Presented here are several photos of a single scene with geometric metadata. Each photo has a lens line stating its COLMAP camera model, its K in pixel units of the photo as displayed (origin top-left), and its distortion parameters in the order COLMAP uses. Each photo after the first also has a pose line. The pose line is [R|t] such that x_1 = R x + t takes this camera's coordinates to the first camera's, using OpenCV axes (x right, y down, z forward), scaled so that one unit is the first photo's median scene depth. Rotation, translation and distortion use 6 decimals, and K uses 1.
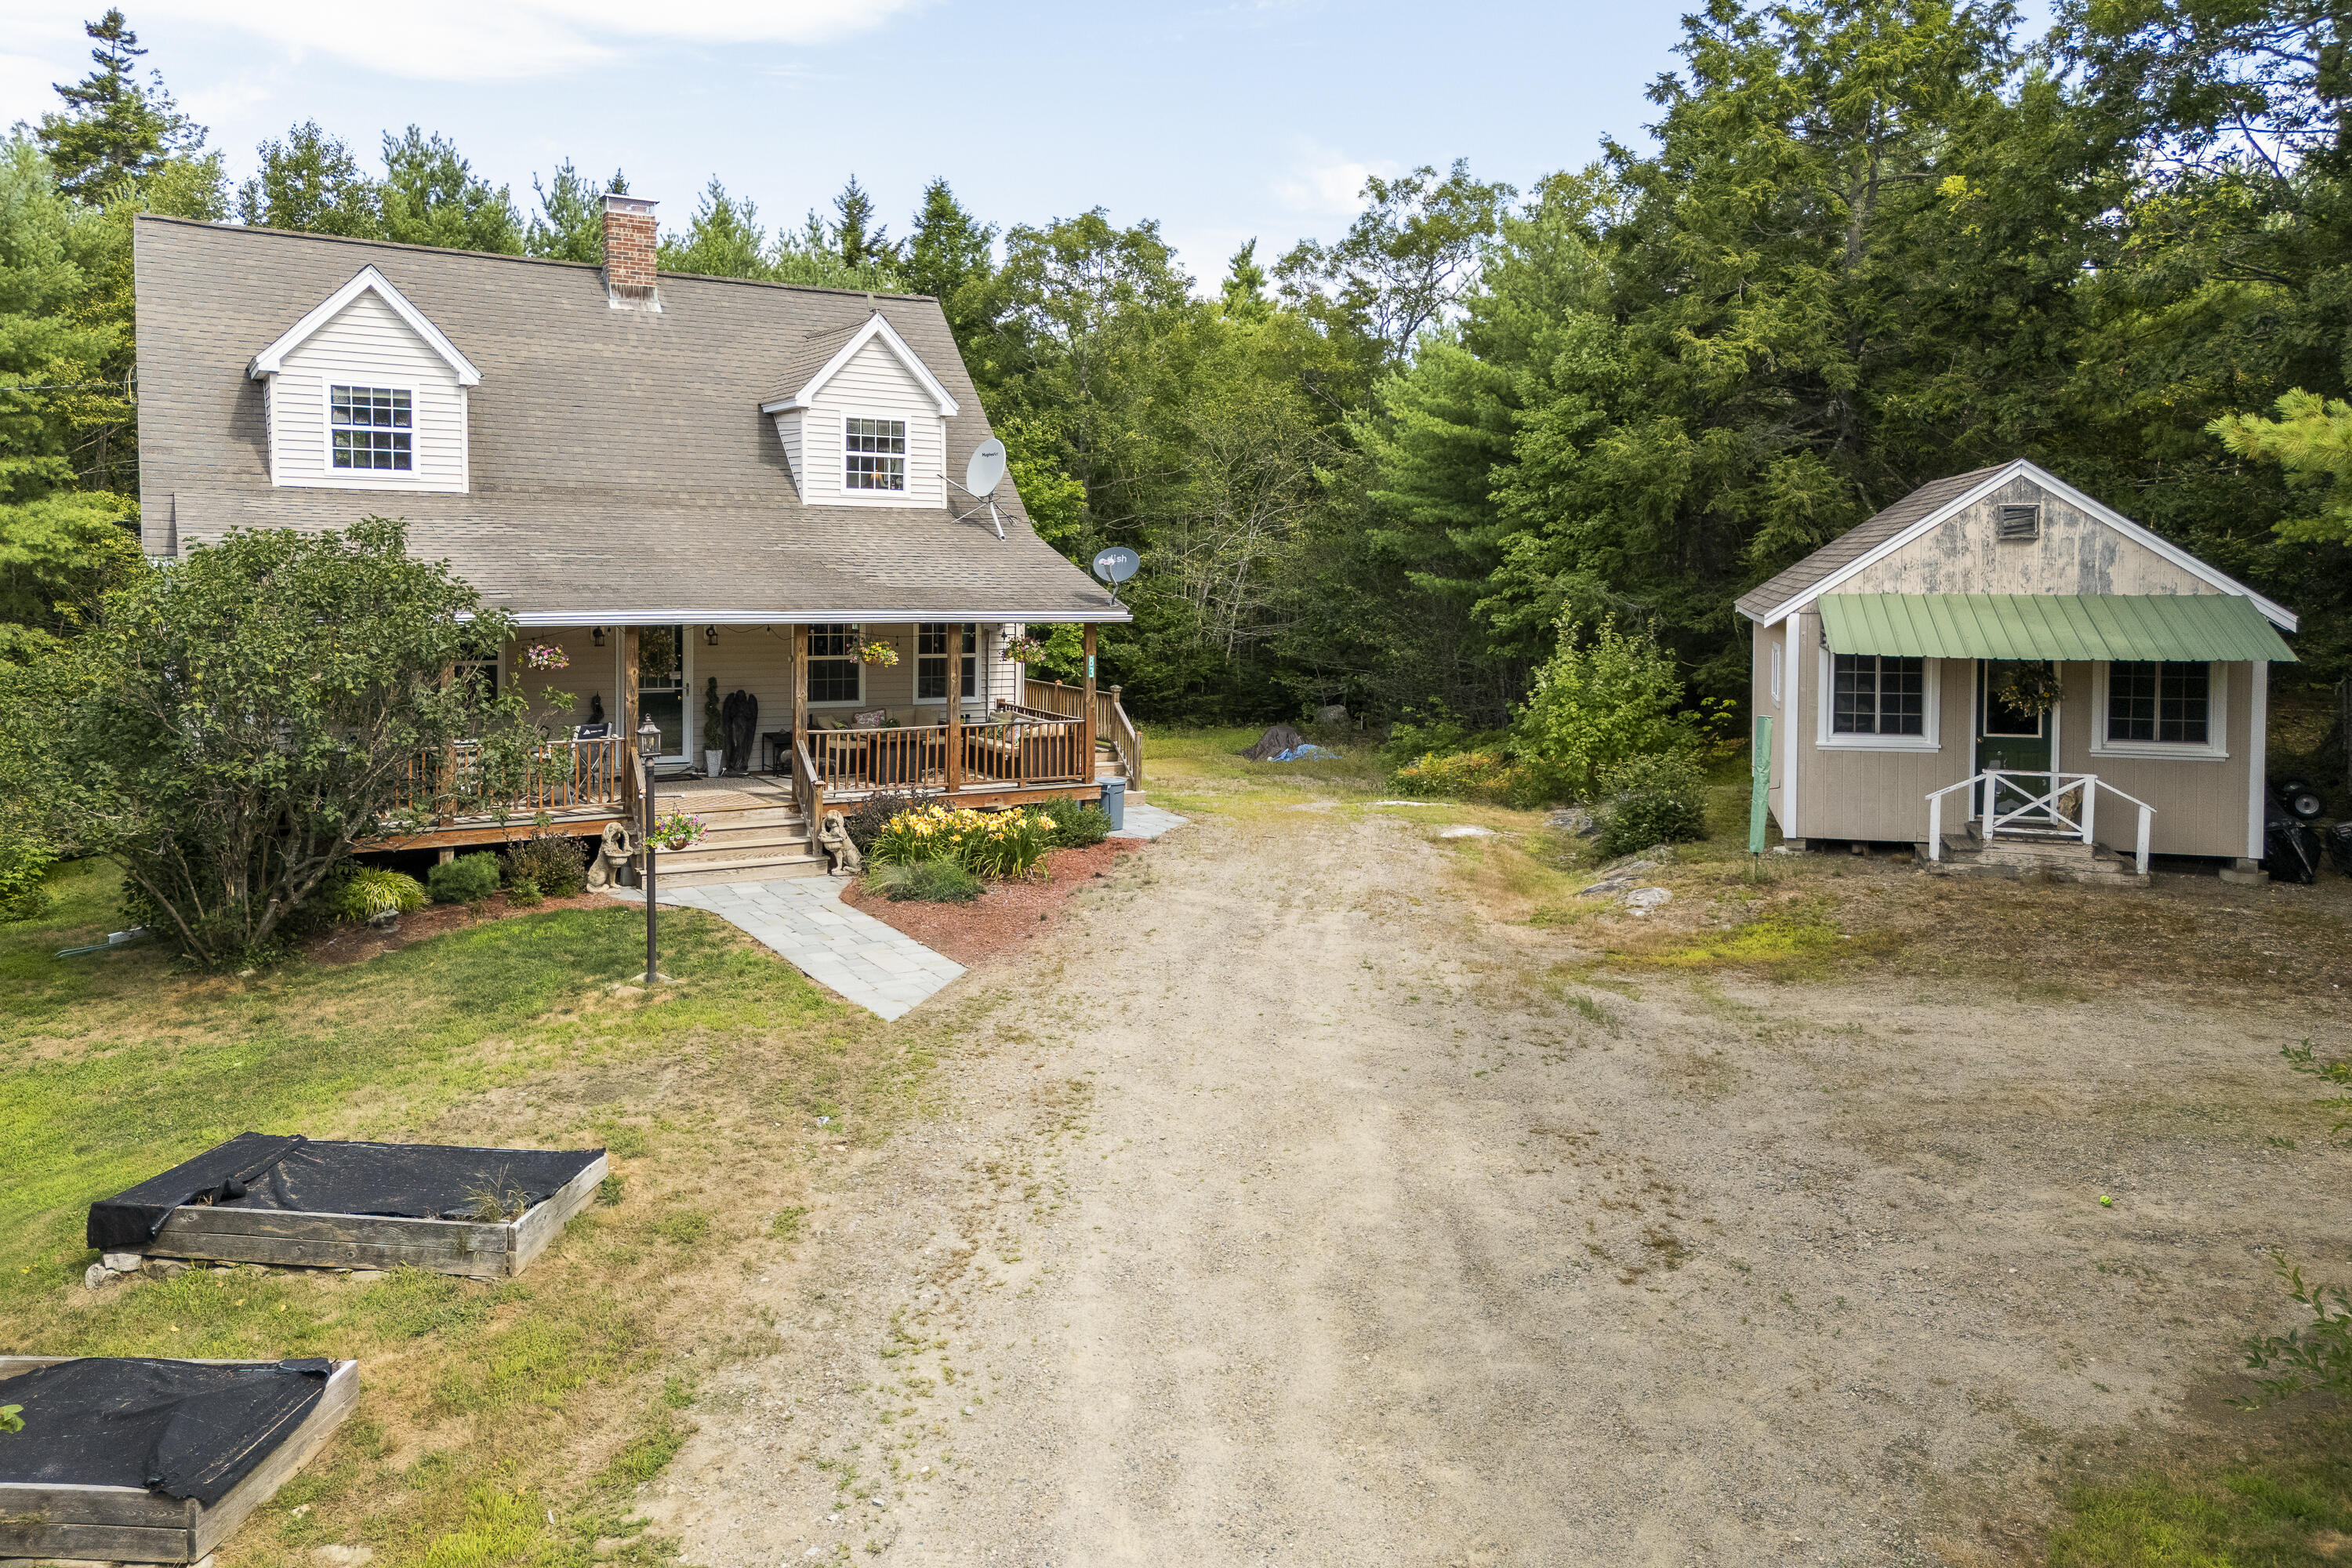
lens RADIAL K [[1751.6, 0, 1167.9], [0, 1751.6, 636.5], [0, 0, 1]] dist [0.065256, 0.003315]
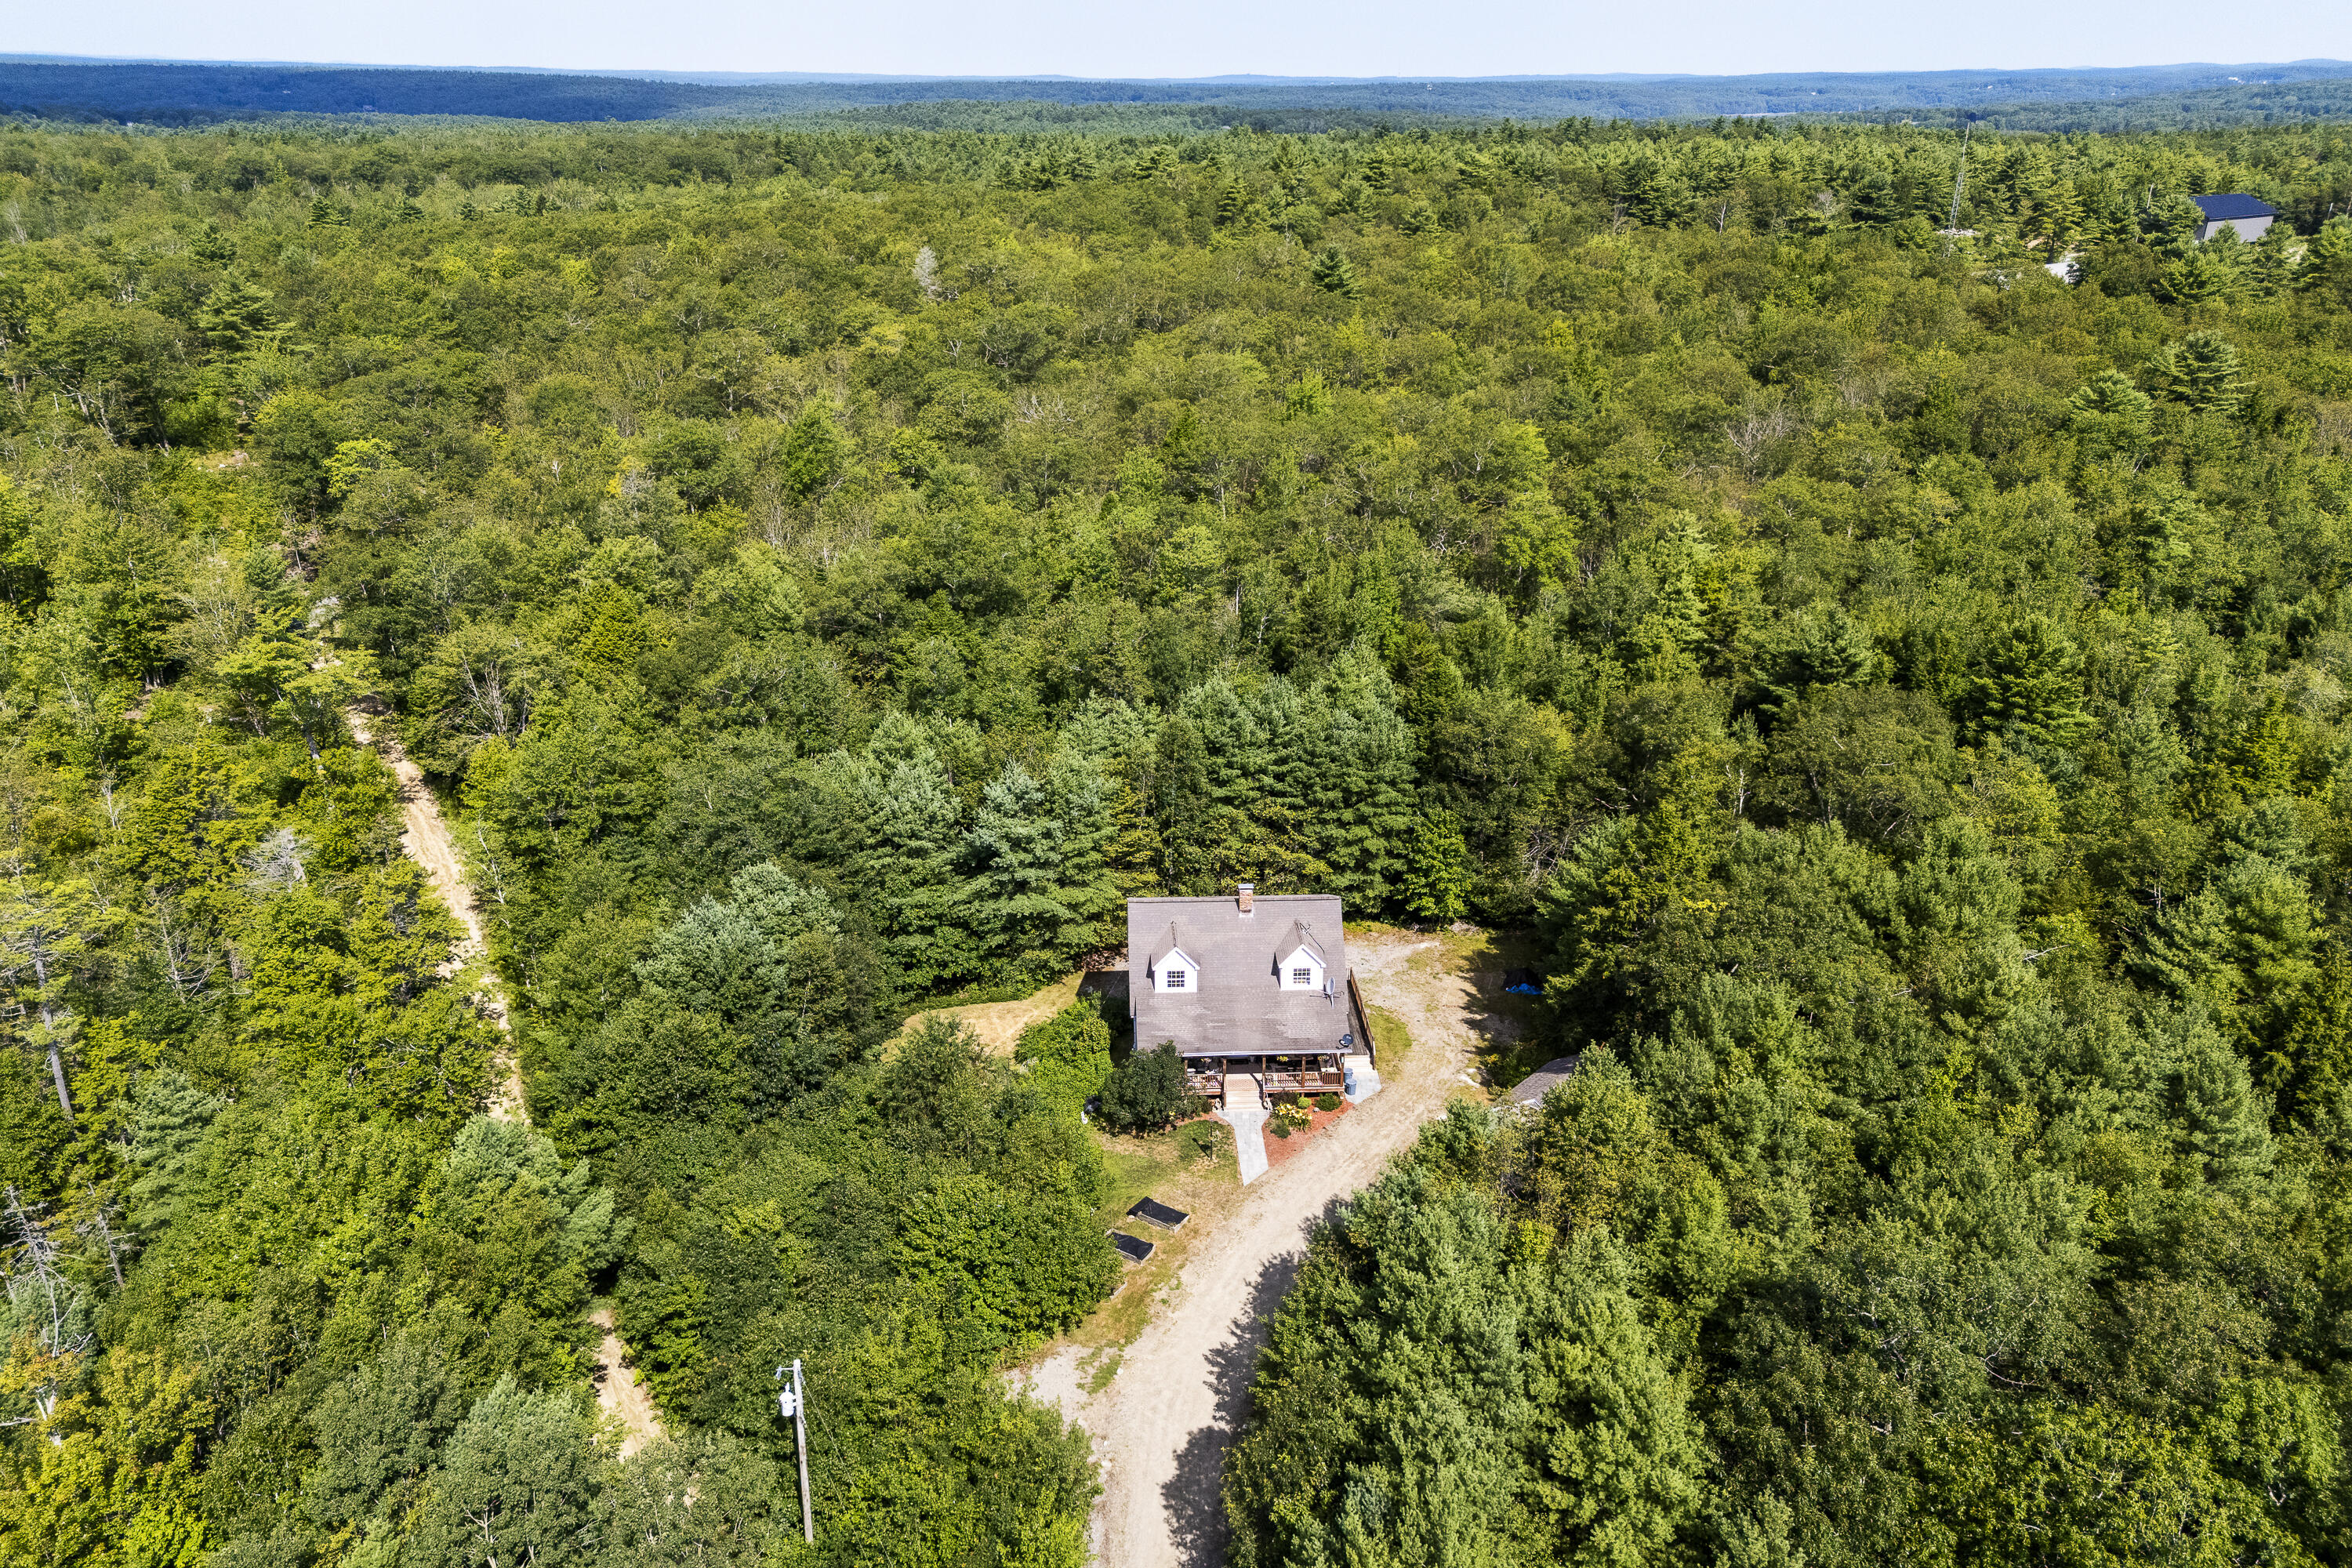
lens RADIAL K [[1704.1, 0, 1176.0], [0, 1704.1, 784.0], [0, 0, 1]] dist [0.112443, -0.087548]
pose [[0.887034, 0.152984, -0.435622, 1.369454], [-0.005103, 0.946700, 0.322075, -2.053480], [0.461676, -0.283468, 0.840536, -2.495119]]
